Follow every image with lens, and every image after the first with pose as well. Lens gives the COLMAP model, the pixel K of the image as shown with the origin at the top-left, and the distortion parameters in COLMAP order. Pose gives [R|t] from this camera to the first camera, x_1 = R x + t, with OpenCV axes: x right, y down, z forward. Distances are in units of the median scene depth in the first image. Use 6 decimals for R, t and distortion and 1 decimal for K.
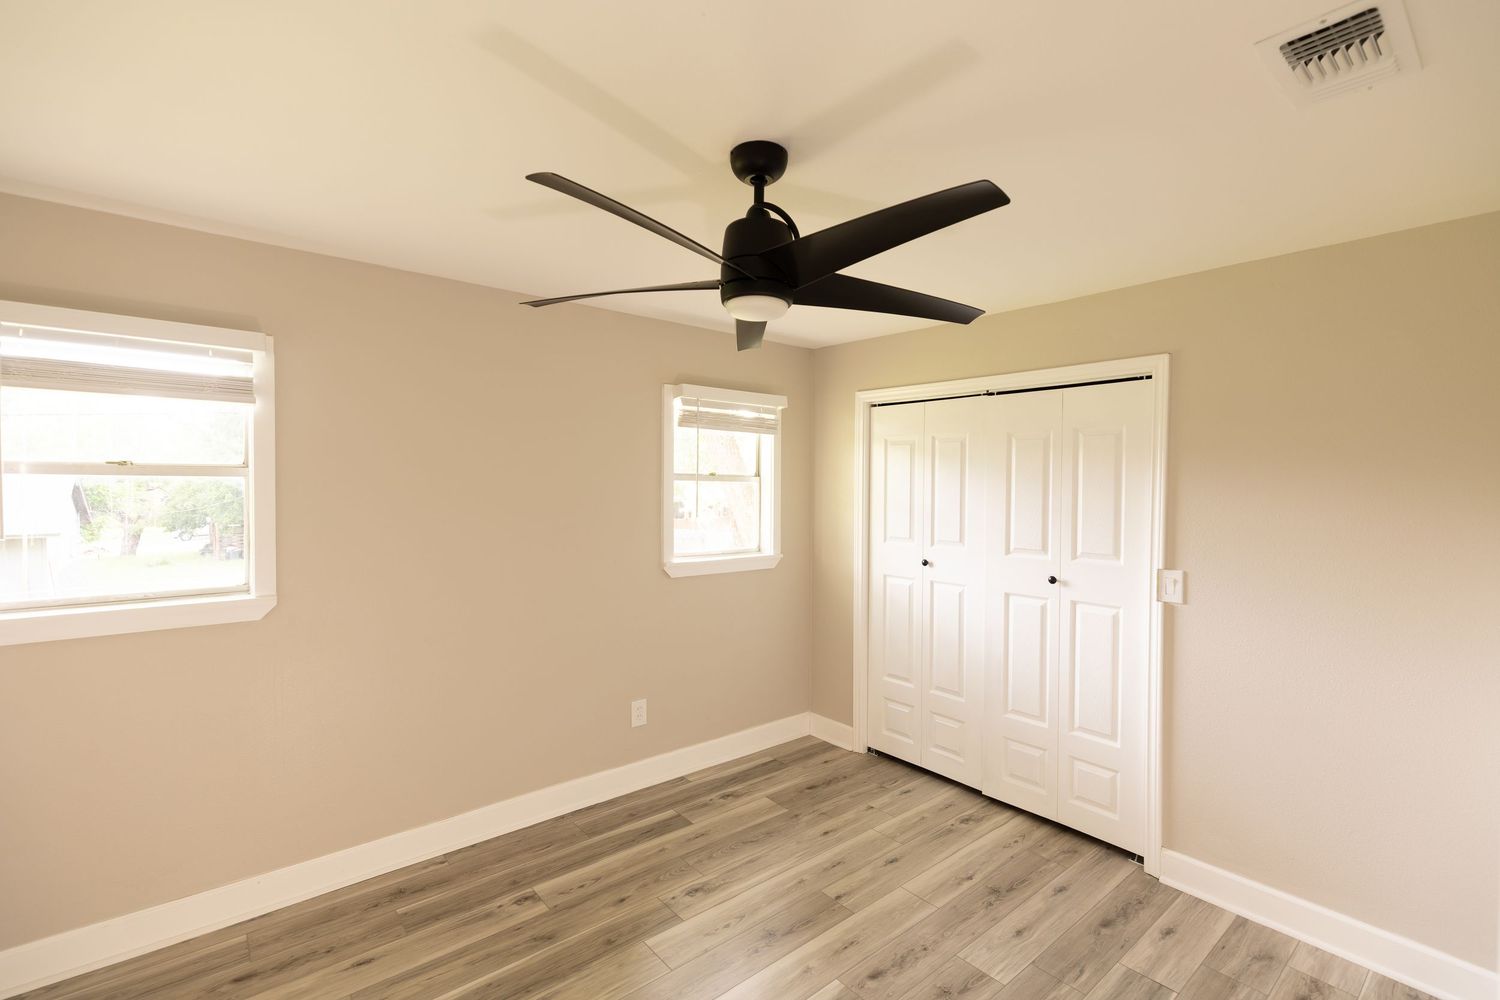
lens RADIAL K [[672.0, 0, 744.8], [0, 672.0, 500.5], [0, 0, 1]] dist [0.002501, 0.000437]
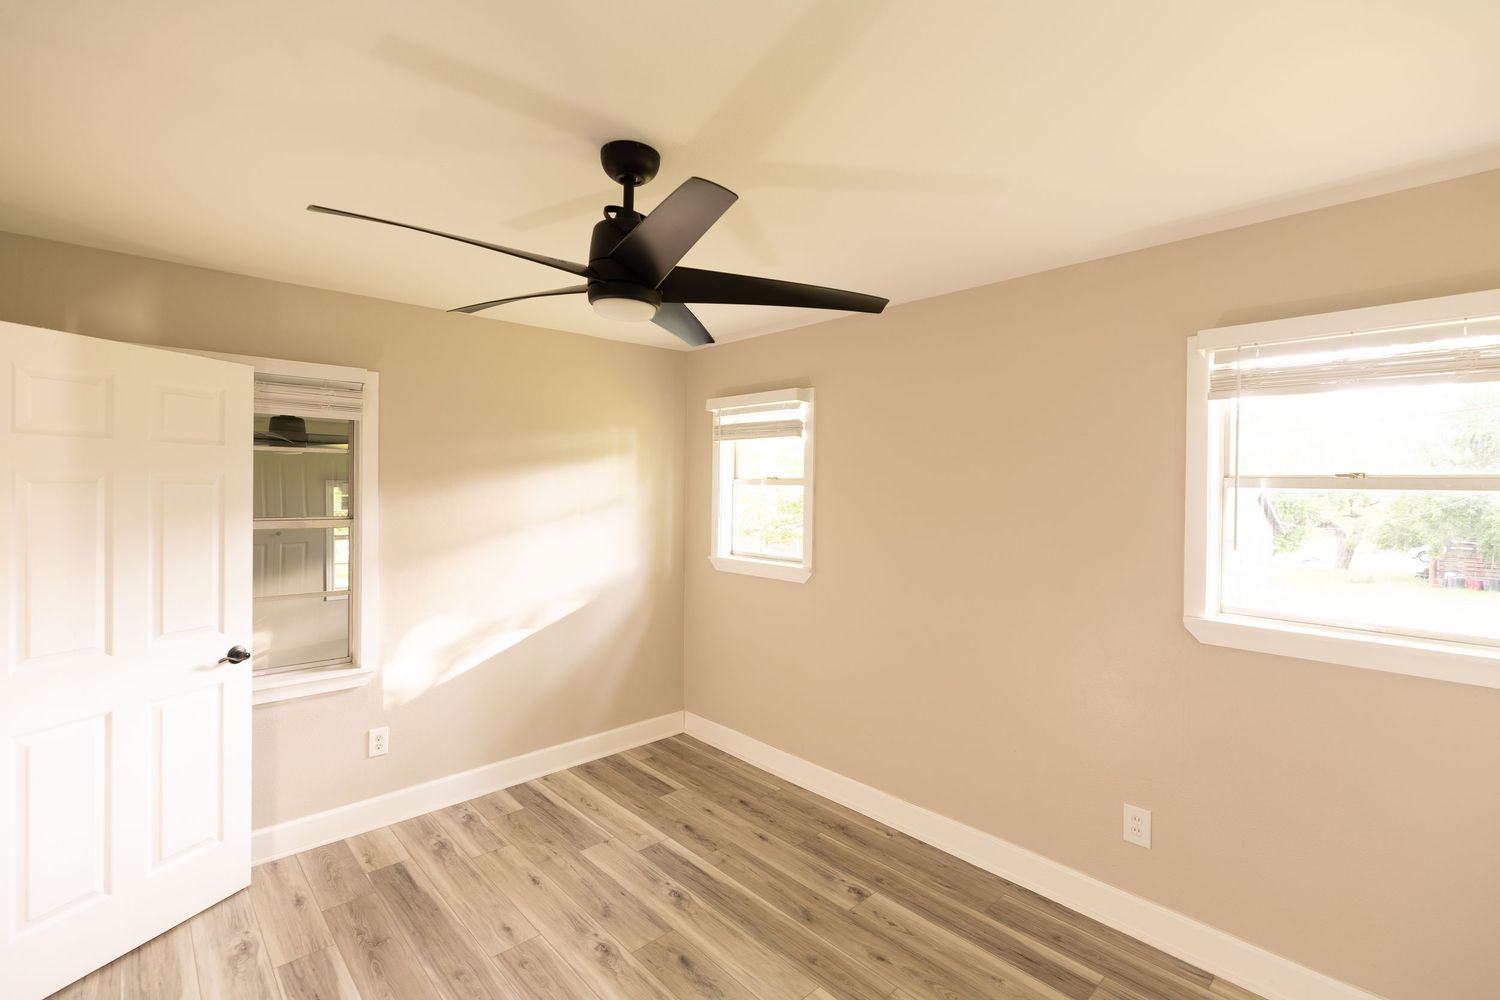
lens RADIAL K [[672.0, 0, 753.7], [0, 672.0, 500.2], [0, 0, 1]] dist [0.002501, 0.000437]
pose [[0.055265, 0.011069, -0.998410, 0.668662], [-0.034876, 0.999350, 0.009149, -0.012167], [0.997862, 0.034315, 0.055616, 0.740622]]
